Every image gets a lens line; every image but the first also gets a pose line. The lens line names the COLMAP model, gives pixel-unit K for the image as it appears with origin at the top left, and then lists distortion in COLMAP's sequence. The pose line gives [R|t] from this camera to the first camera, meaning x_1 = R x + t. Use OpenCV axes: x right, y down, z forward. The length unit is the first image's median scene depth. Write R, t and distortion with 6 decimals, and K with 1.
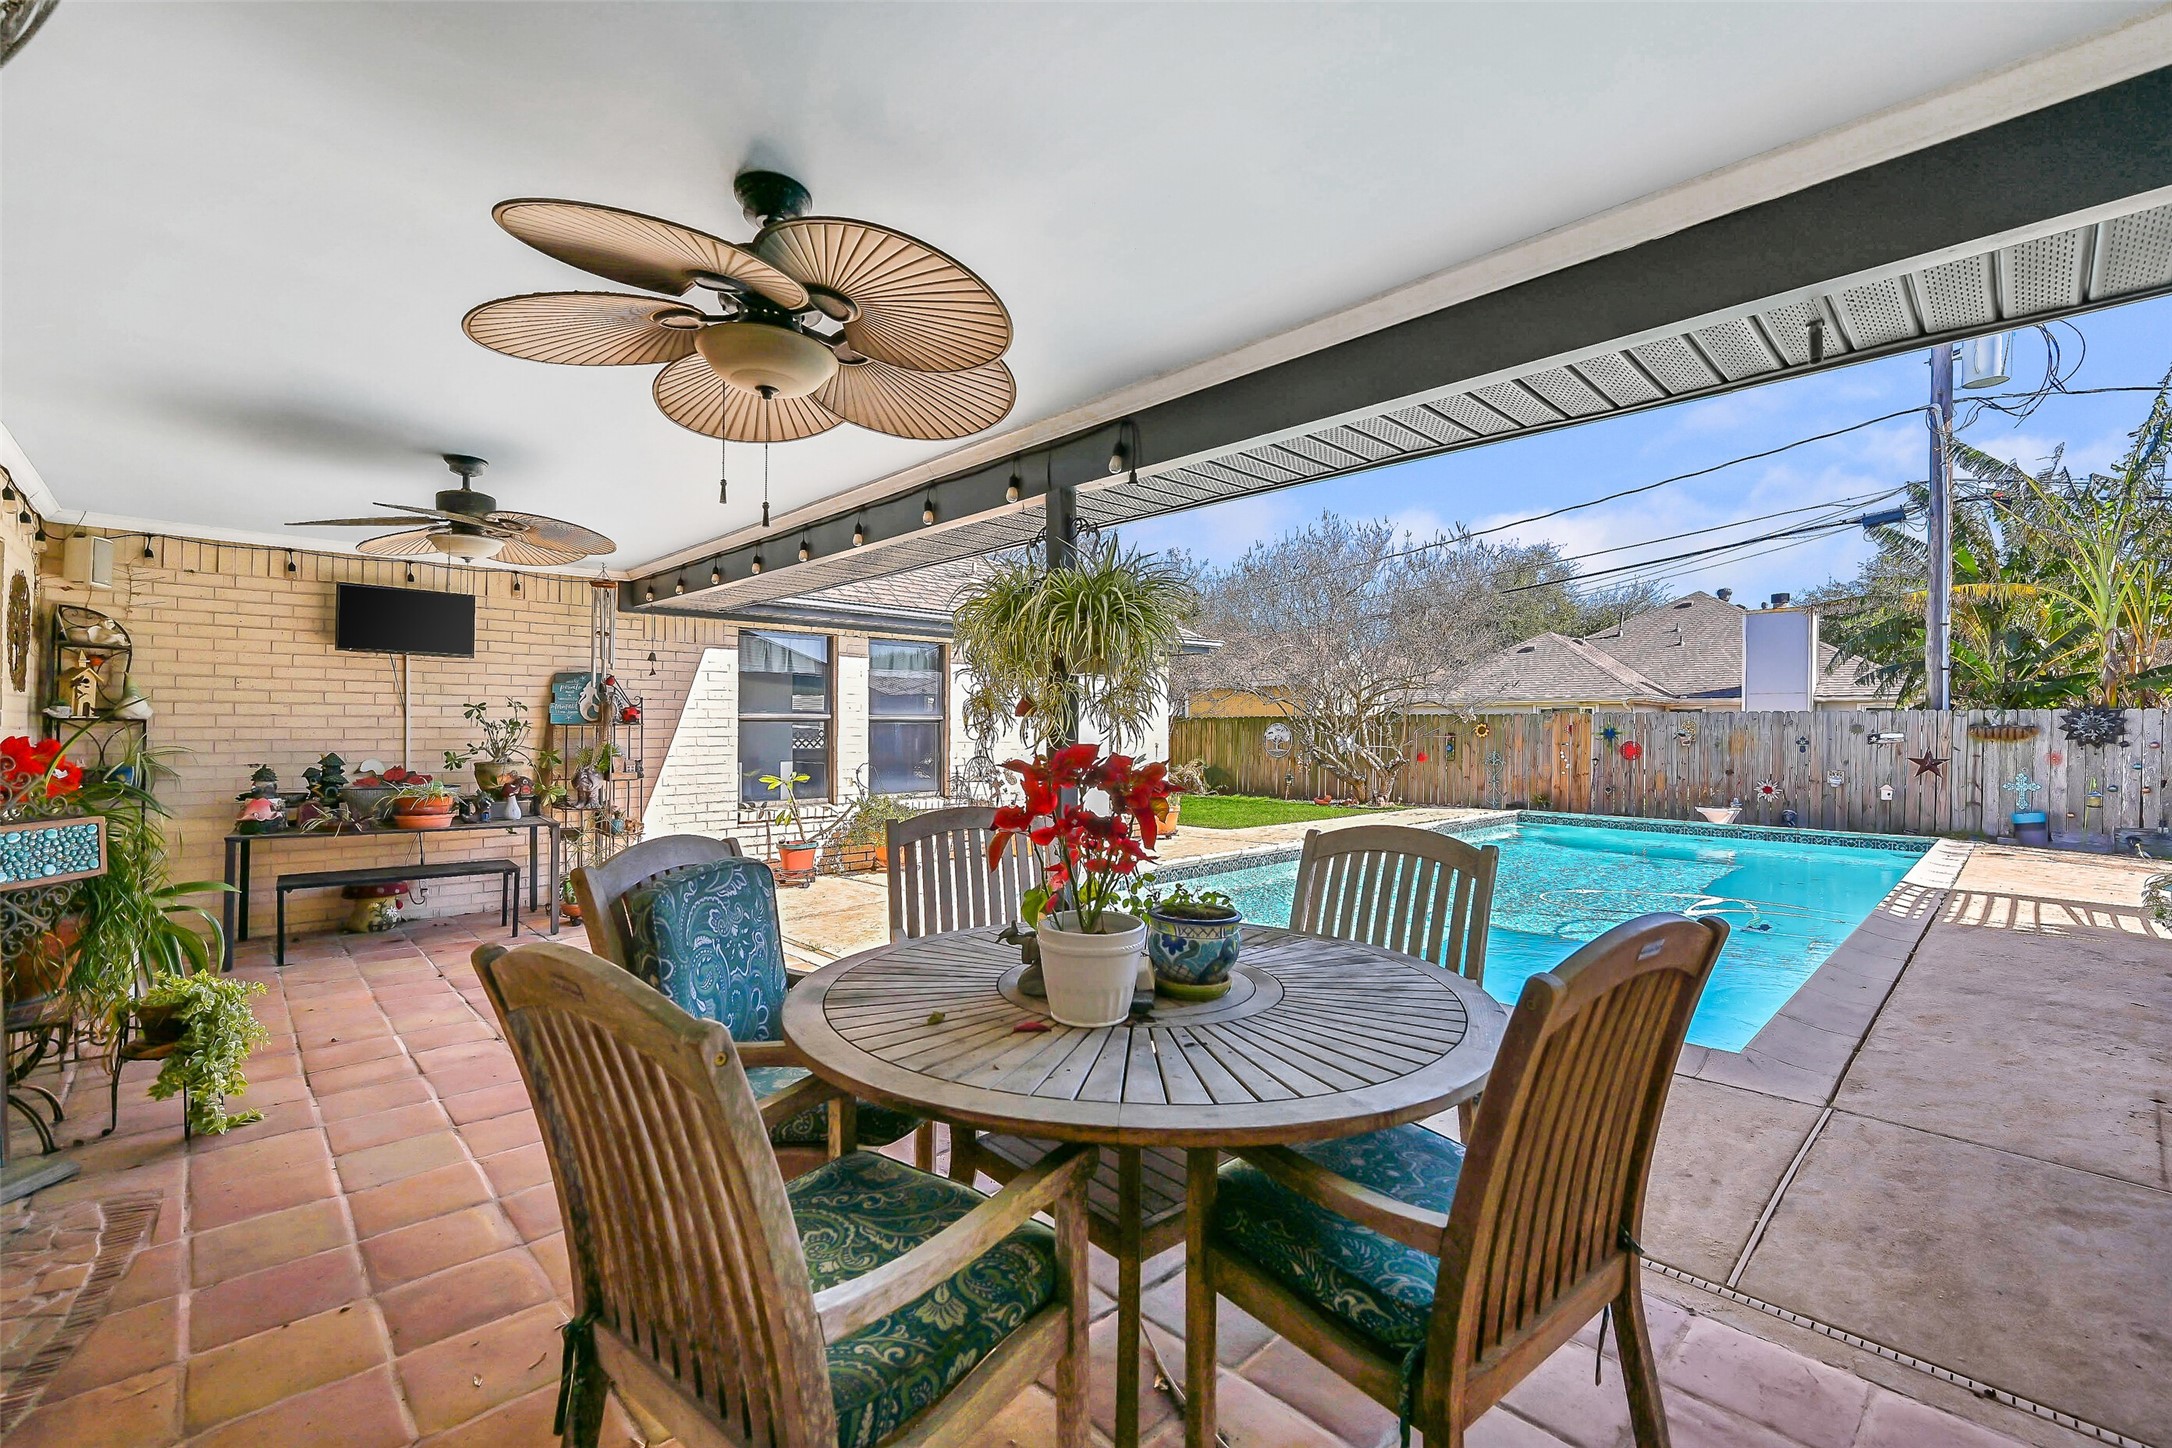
lens RADIAL K [[927.3, 0, 1085.2], [0, 927.3, 729.5], [0, 0, 1]] dist [0.004821, -0.000453]
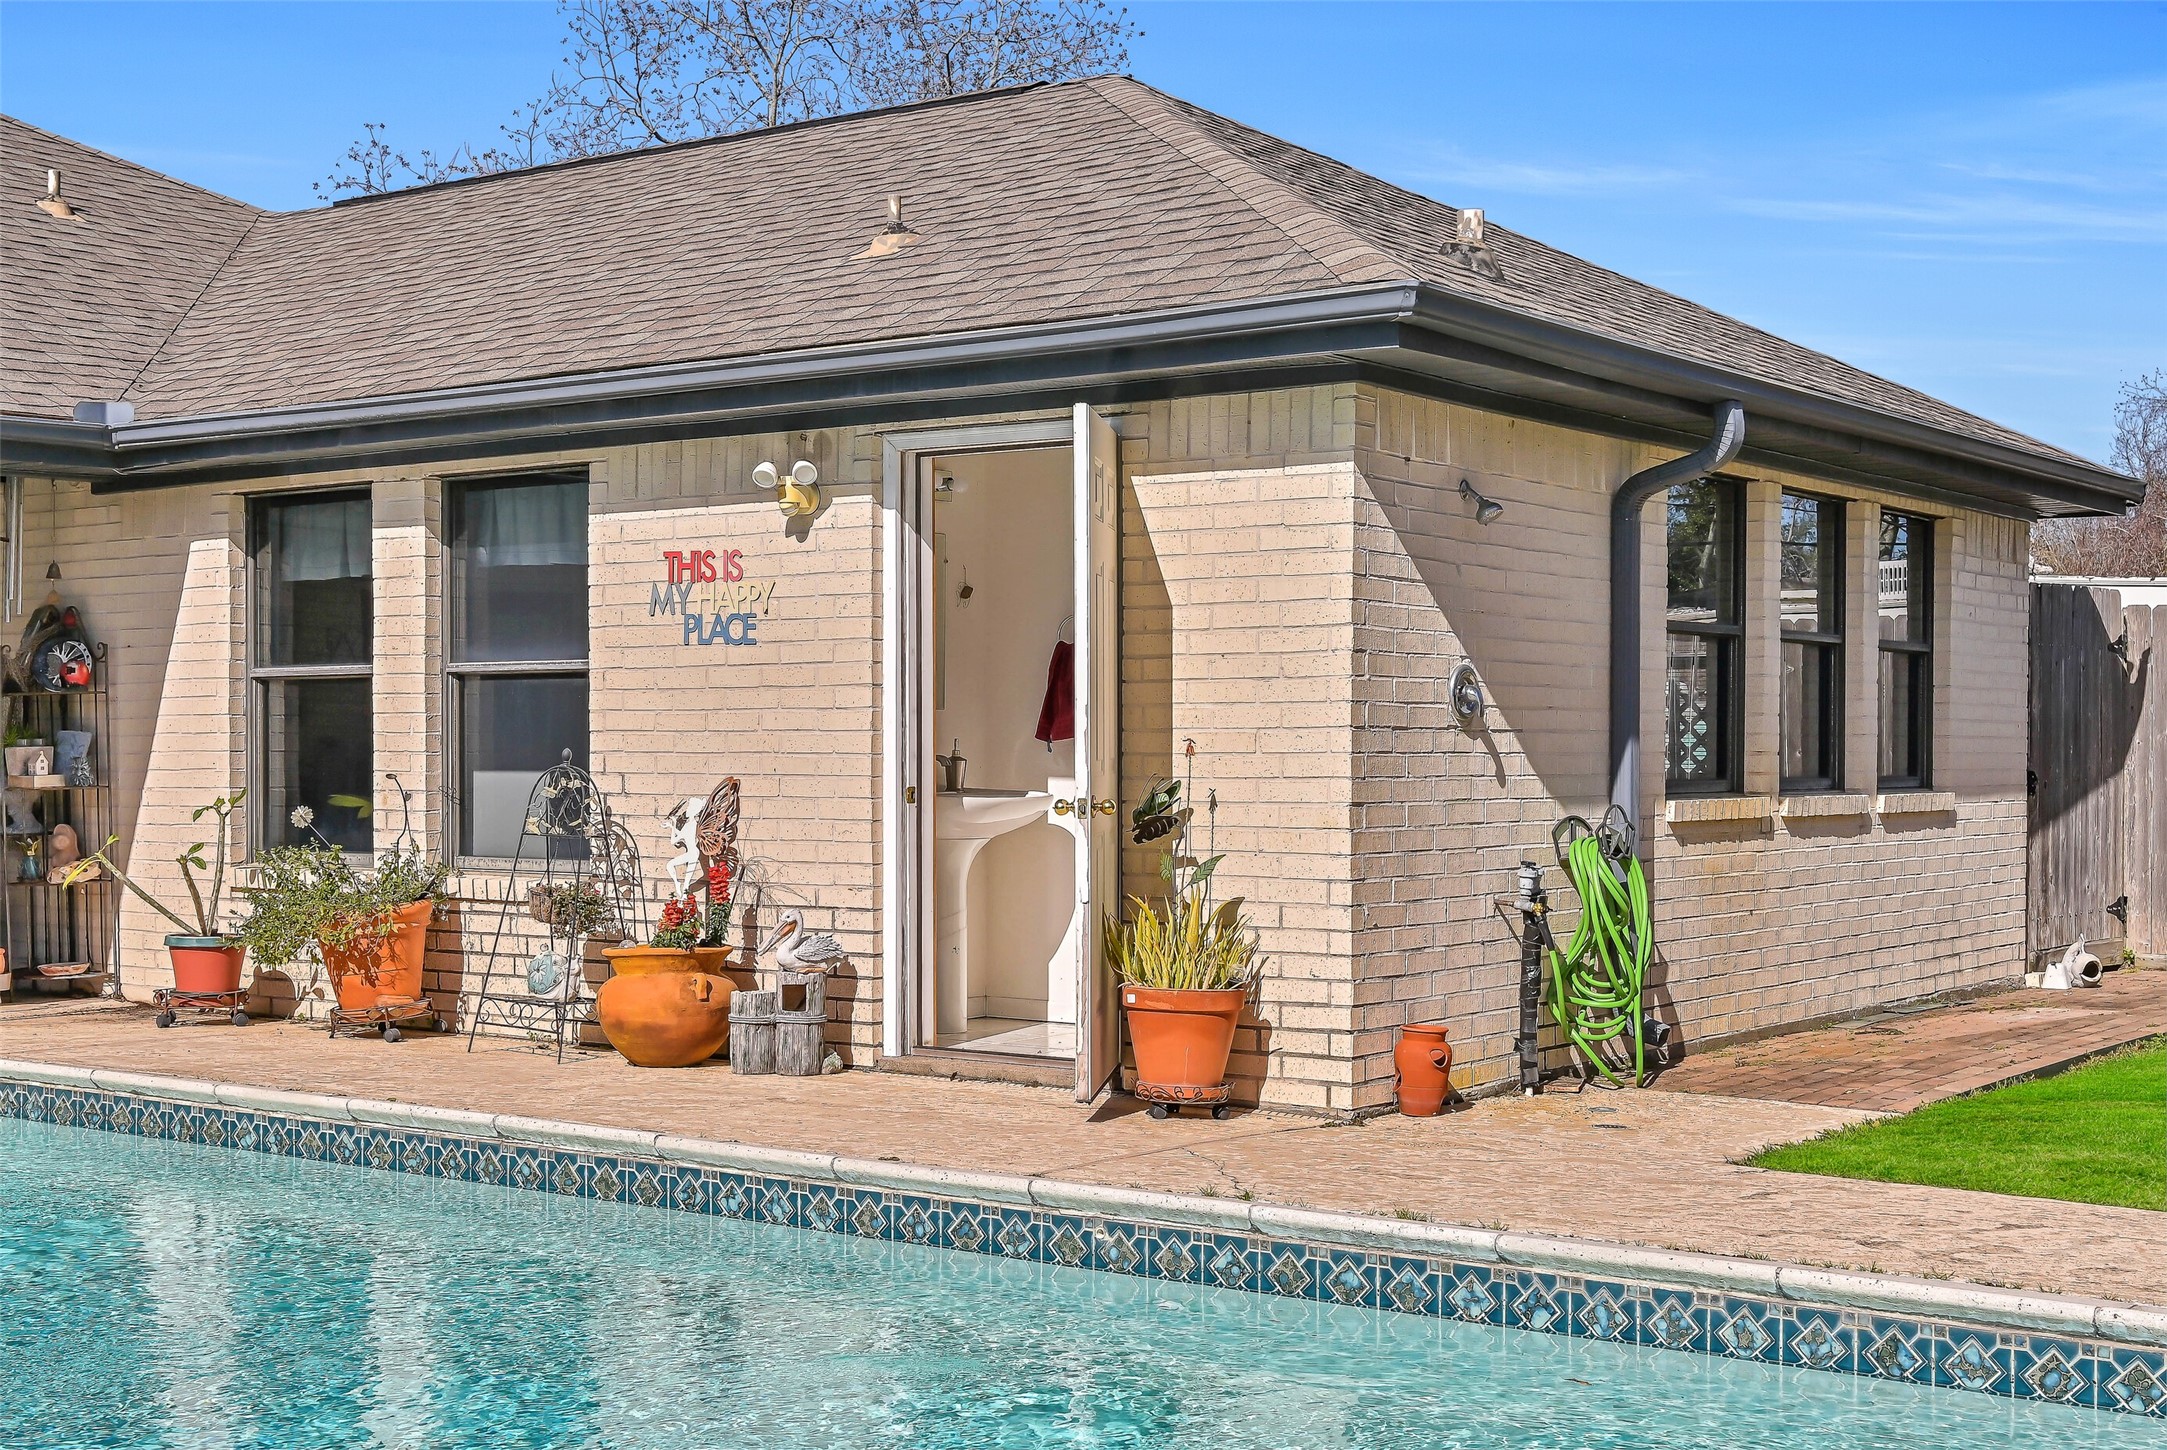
lens RADIAL K [[2819.4, 0, 1087.2], [0, 2819.4, 737.0], [0, 0, 1]] dist [-0.014521, 0.000000]
pose [[0.168126, -0.007898, -0.985734, 0.741573], [-0.005991, 0.999941, -0.009034, 0.019128], [0.985747, 0.007425, 0.168069, 0.754191]]
